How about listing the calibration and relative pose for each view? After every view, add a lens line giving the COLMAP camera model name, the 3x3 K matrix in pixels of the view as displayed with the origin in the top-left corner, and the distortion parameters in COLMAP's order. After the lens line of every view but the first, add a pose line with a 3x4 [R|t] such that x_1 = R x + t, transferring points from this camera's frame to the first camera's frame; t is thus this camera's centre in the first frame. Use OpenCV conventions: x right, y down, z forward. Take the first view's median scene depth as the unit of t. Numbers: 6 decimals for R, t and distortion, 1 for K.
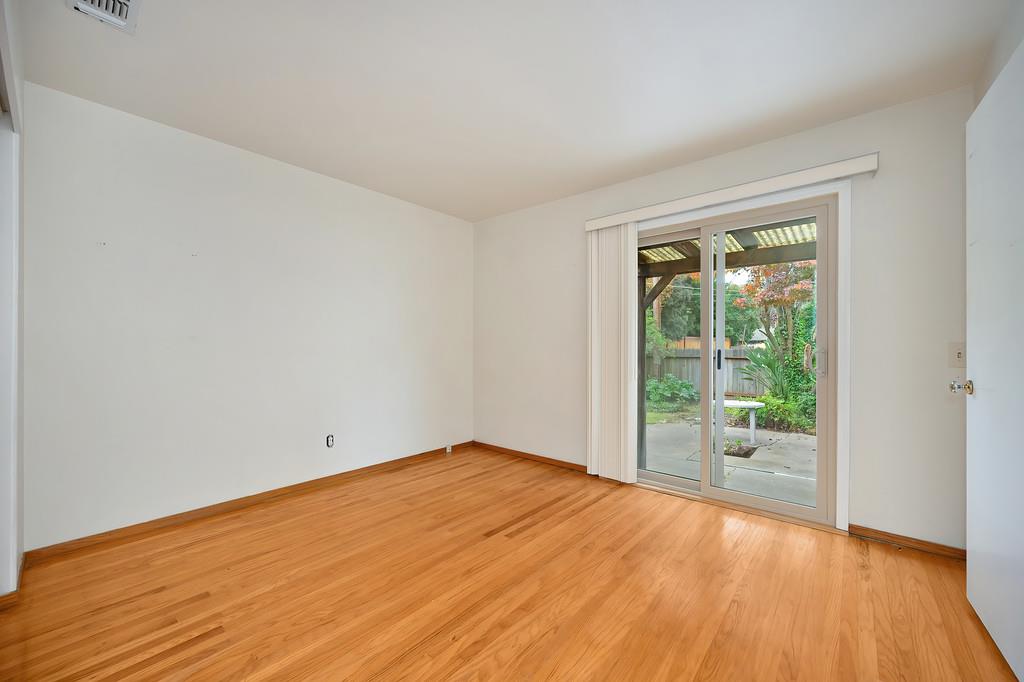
lens RADIAL K [[403.0, 0, 511.1], [0, 403.0, 345.2], [0, 0, 1]] dist [-0.000983, 0.000177]
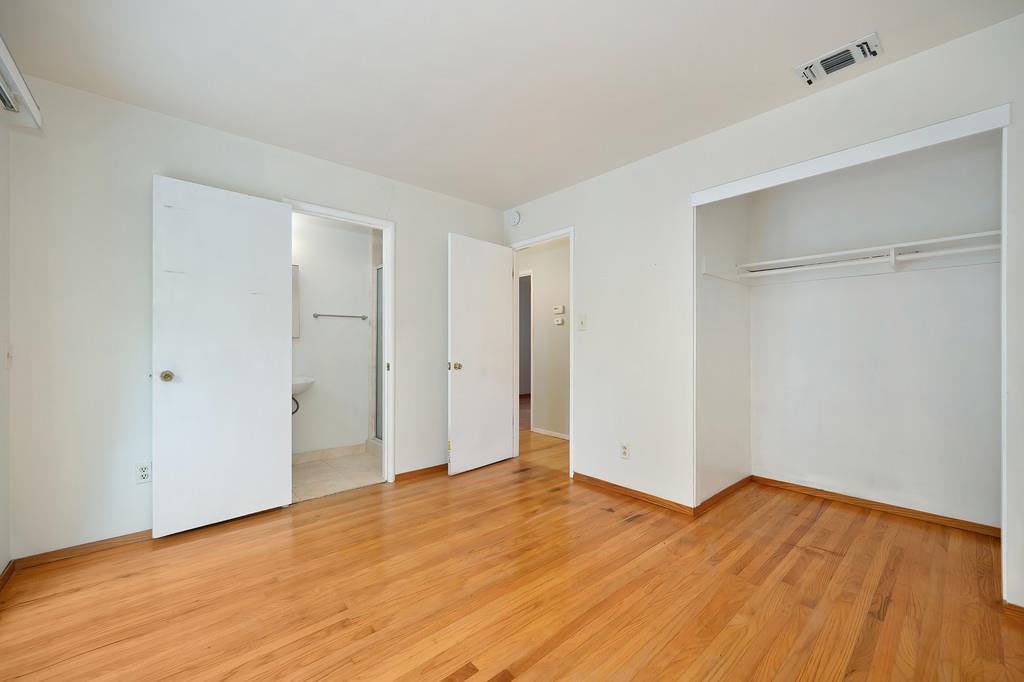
lens RADIAL K [[403.0, 0, 512.7], [0, 403.0, 344.9], [0, 0, 1]] dist [-0.000983, 0.000177]
pose [[-0.990216, 0.000853, 0.139541, -0.178621], [-0.000261, 0.999968, -0.007963, 0.006159], [-0.139543, -0.007921, -0.990184, 1.898002]]
